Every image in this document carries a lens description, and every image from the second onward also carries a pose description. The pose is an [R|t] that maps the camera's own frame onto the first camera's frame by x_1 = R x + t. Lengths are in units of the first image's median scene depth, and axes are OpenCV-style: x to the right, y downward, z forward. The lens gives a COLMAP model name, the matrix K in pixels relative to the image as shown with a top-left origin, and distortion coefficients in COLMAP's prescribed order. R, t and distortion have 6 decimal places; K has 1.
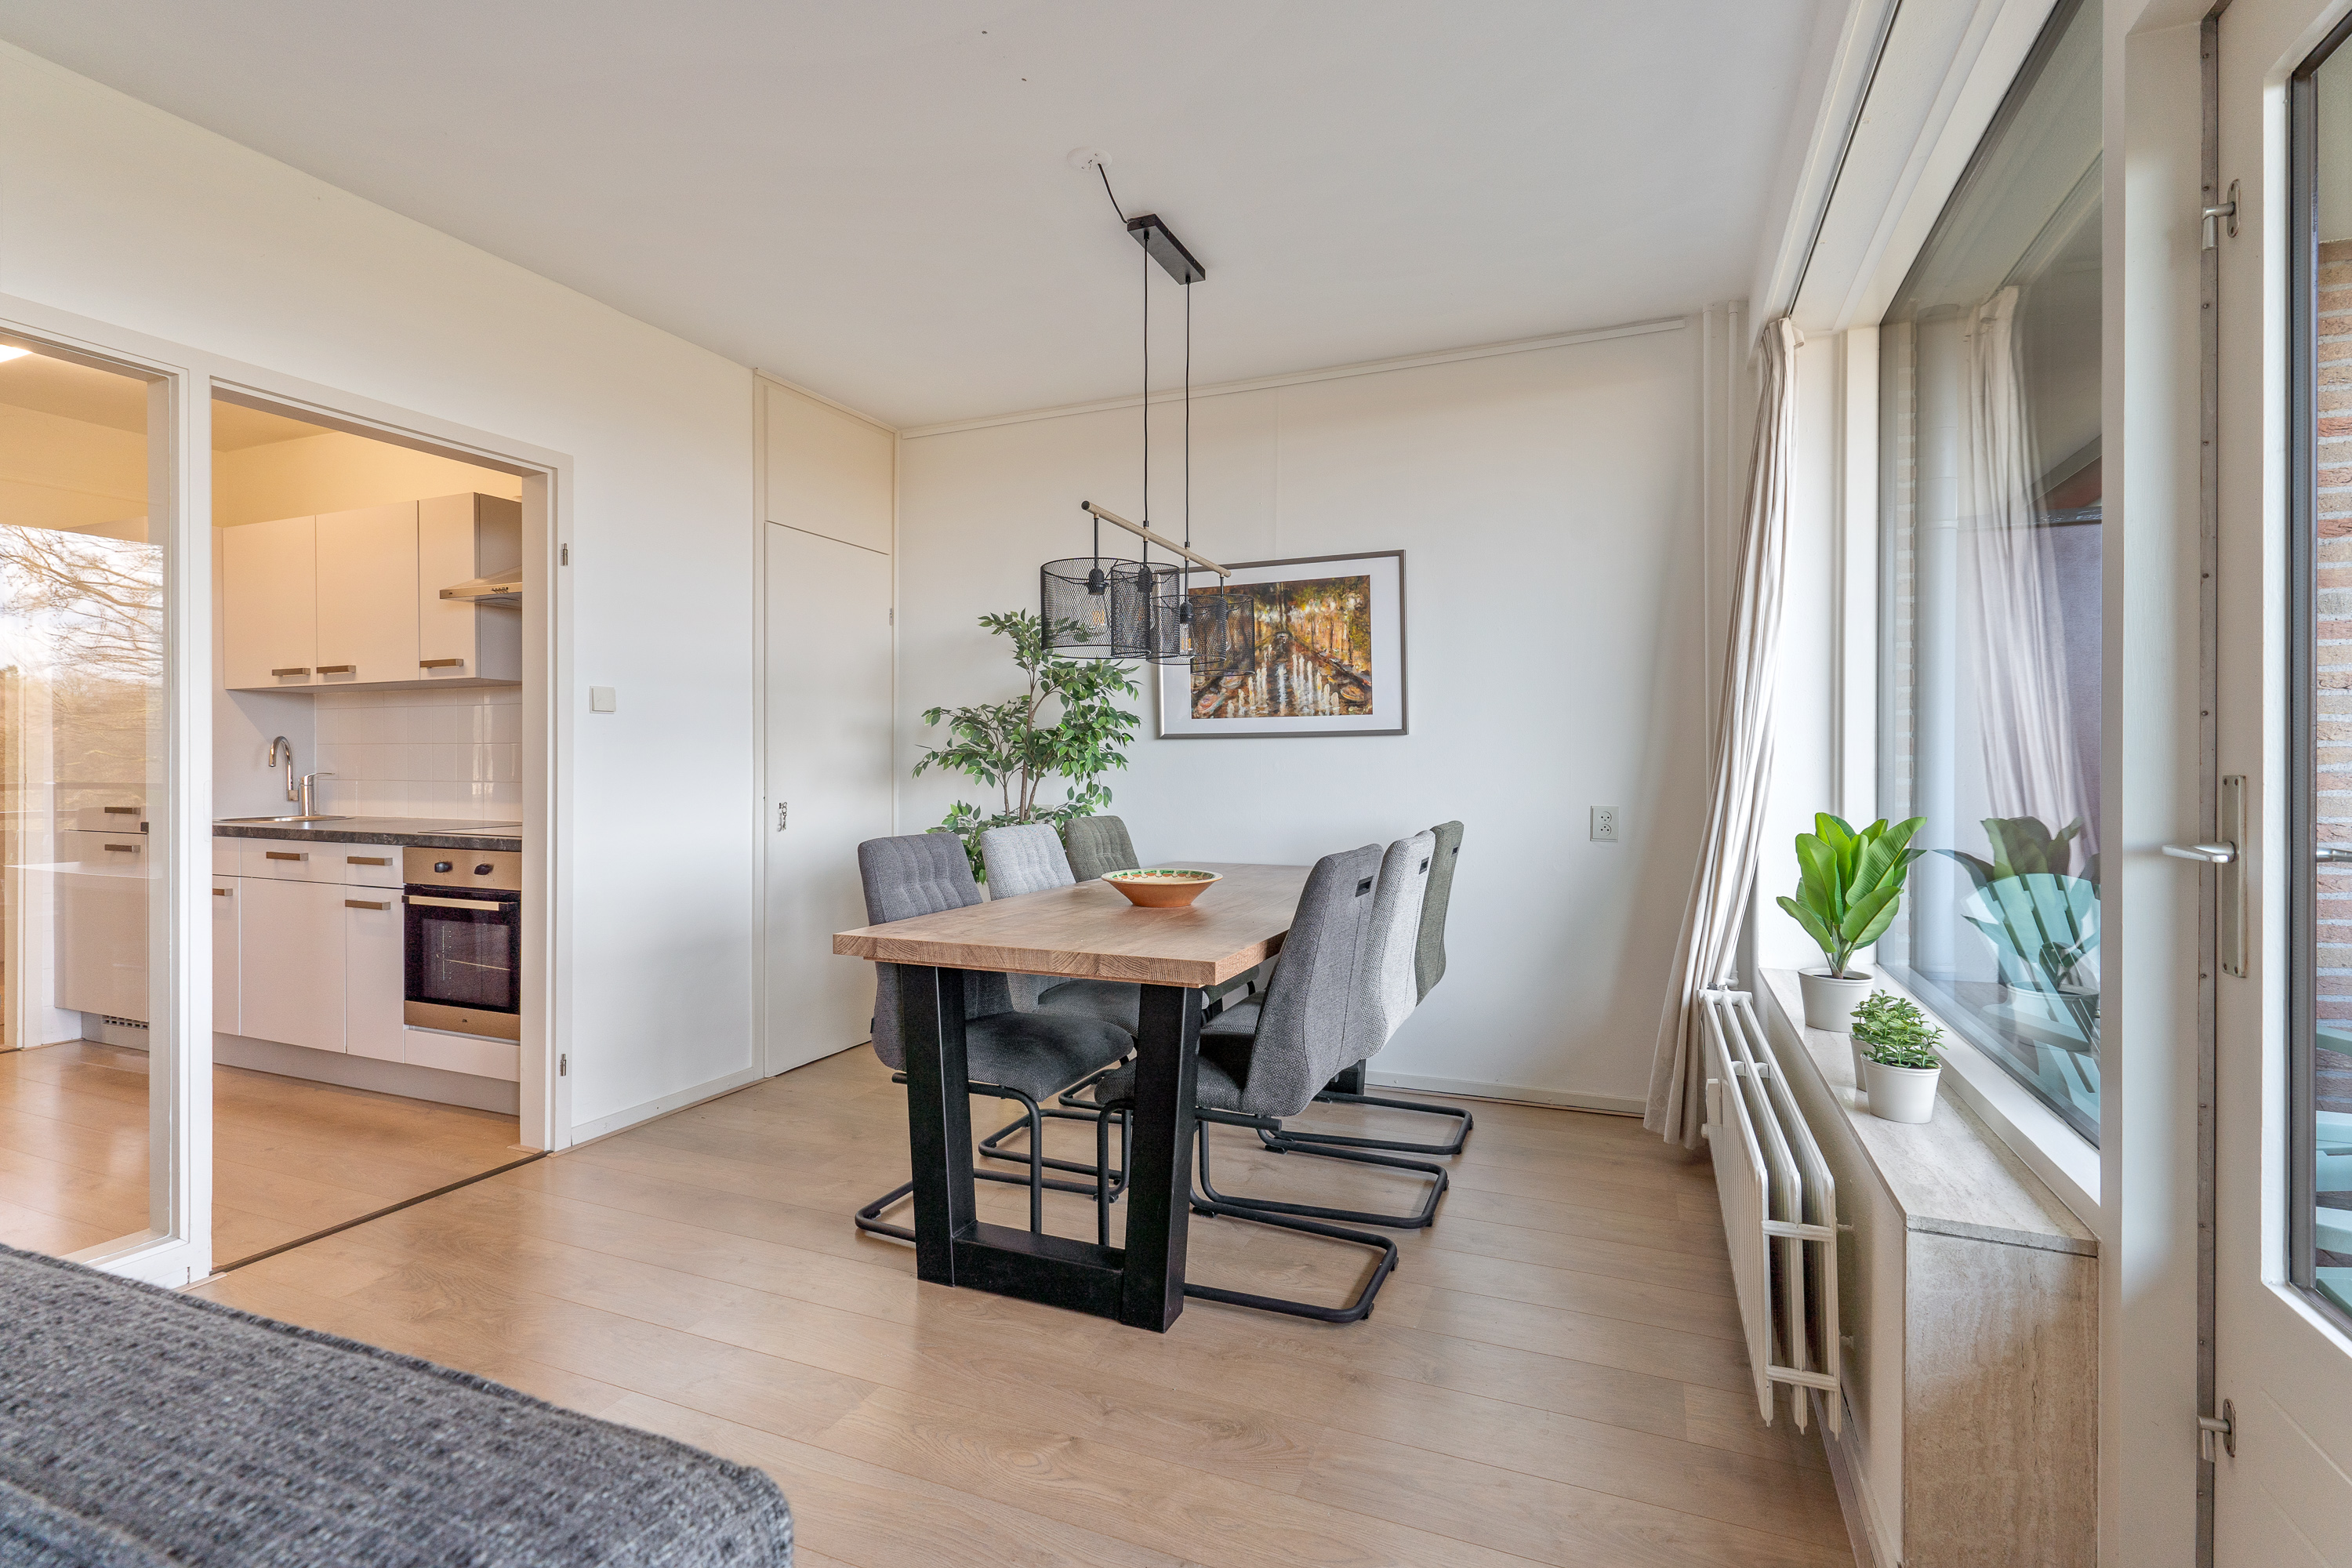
lens RADIAL K [[1086.1, 0, 1185.5], [0, 1086.1, 770.3], [0, 0, 1]] dist [-0.001130, 0.000070]
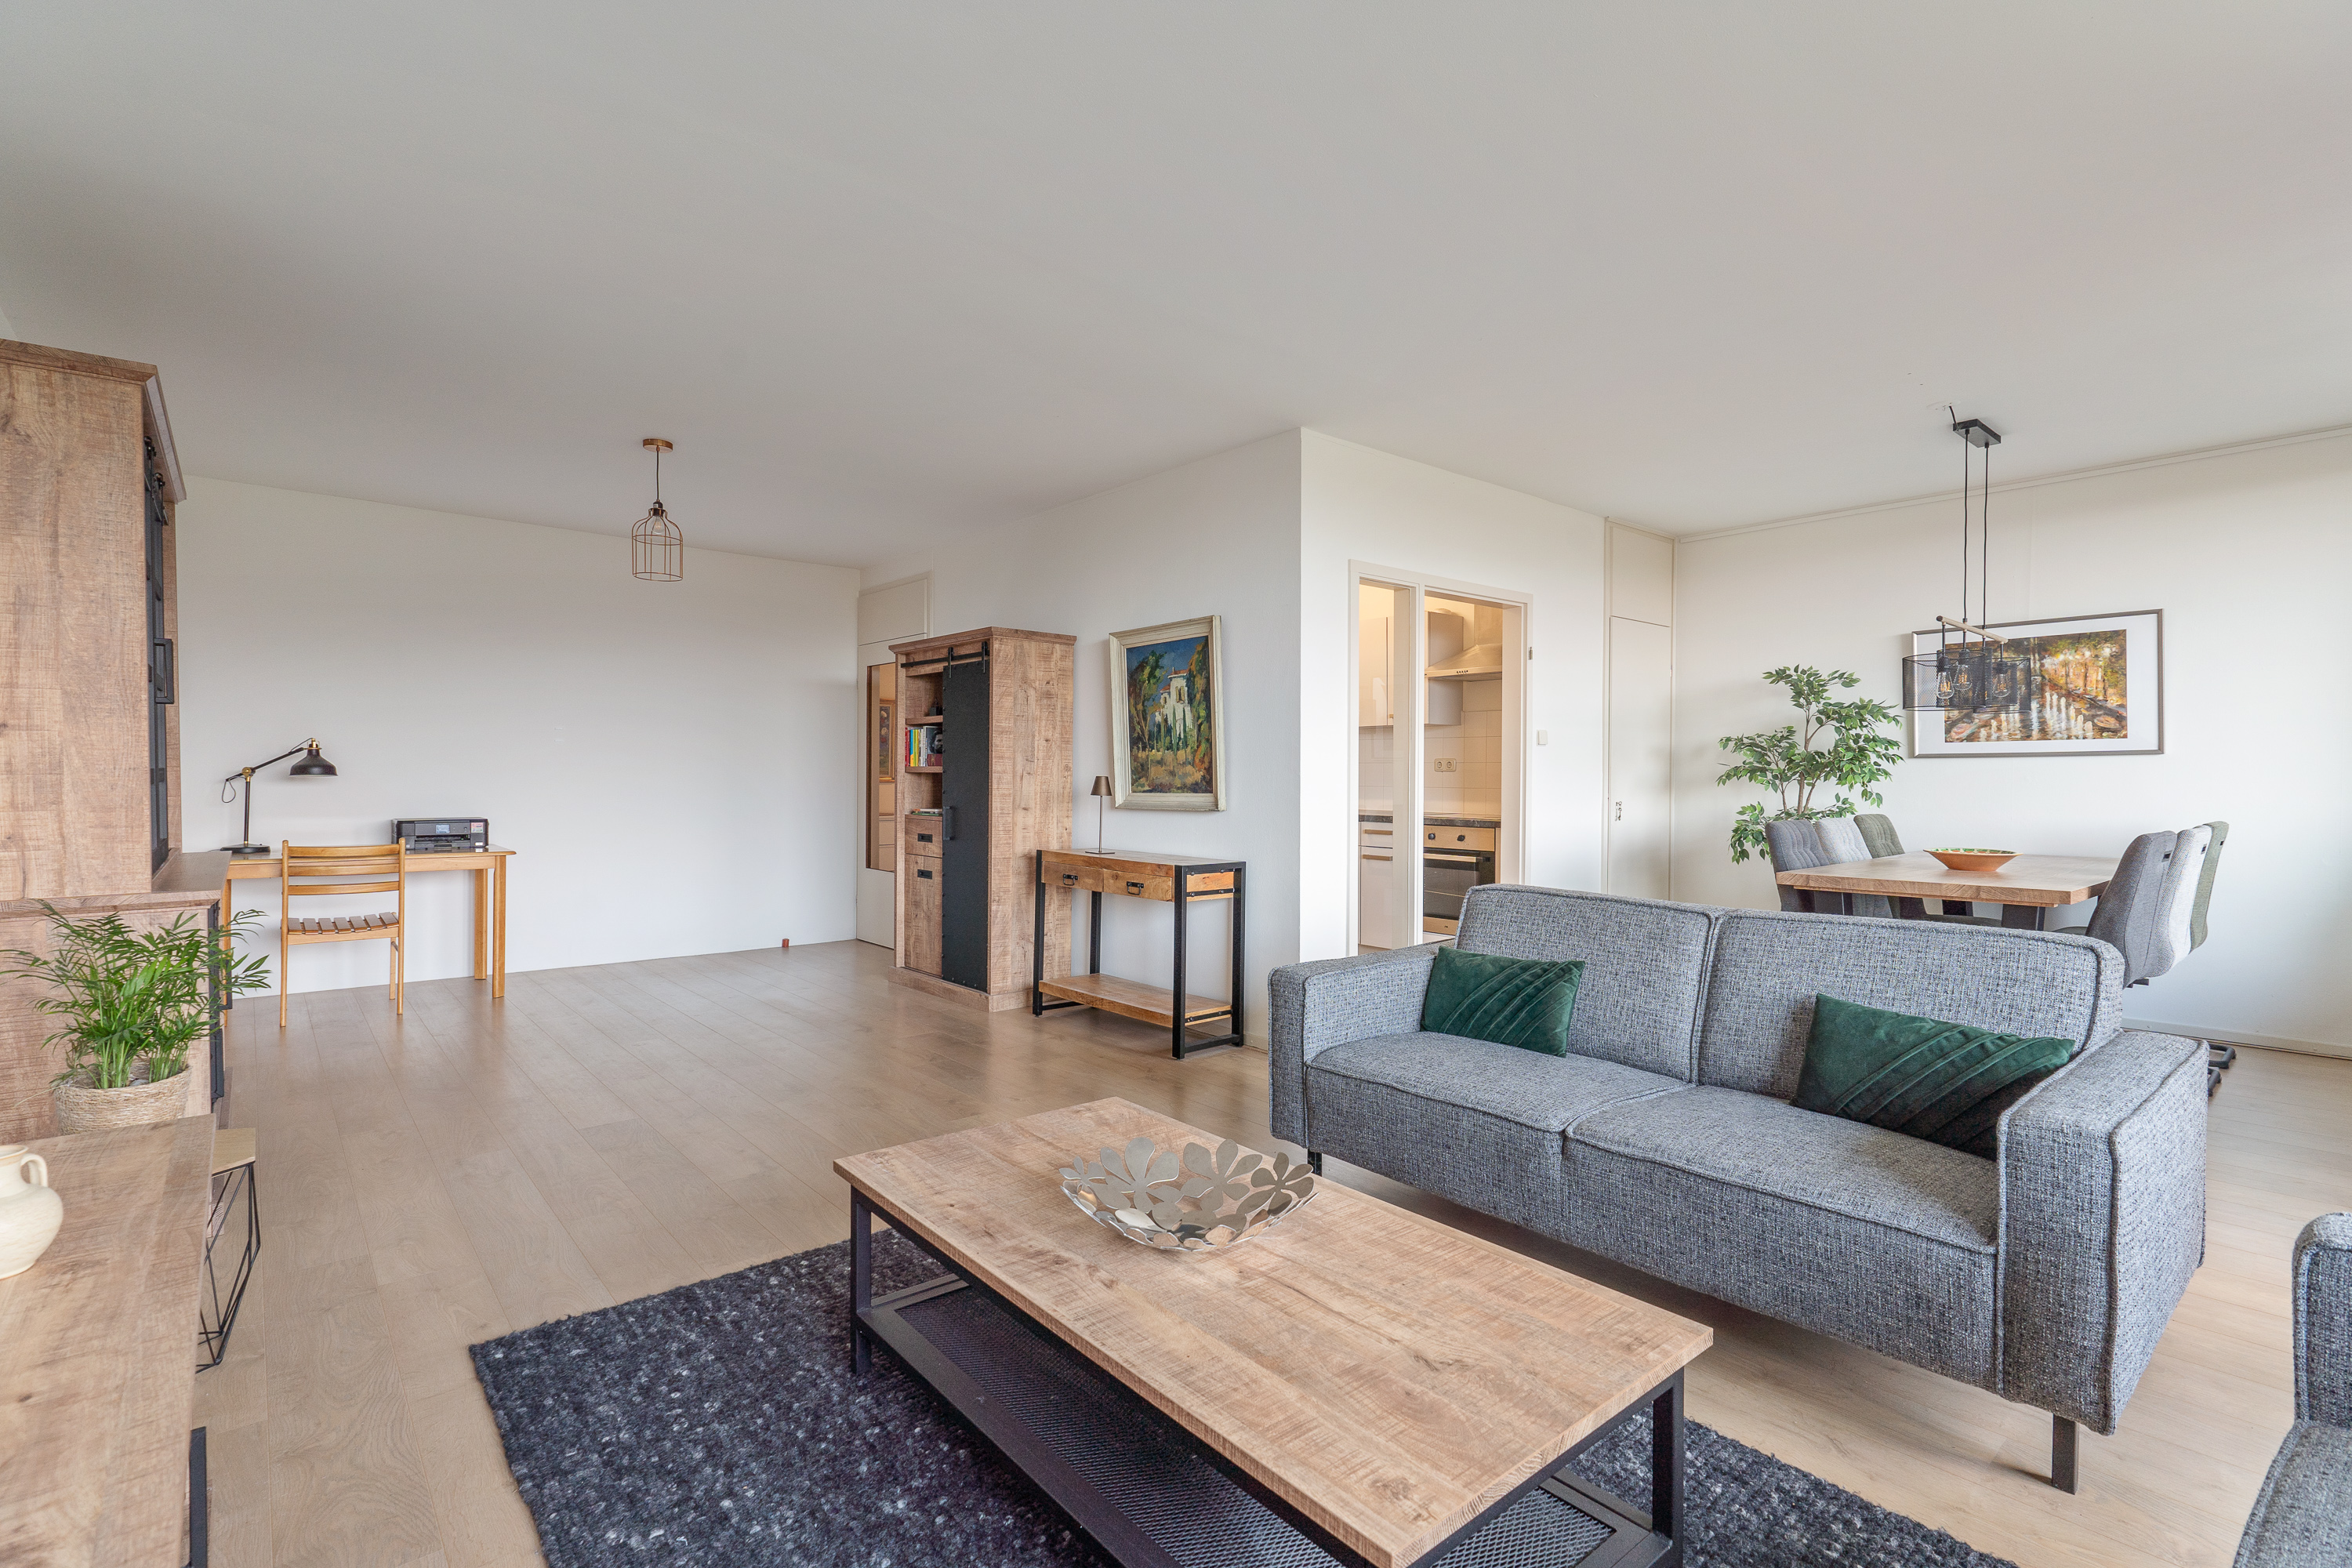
lens RADIAL K [[1086.1, 0, 1162.9], [0, 1086.1, 787.5], [0, 0, 1]] dist [-0.001130, 0.000070]
pose [[0.891423, 0.006052, -0.453132, -0.255473], [-0.003446, 0.999972, 0.006576, 0.001966], [0.453160, -0.004300, 0.891419, -0.639637]]
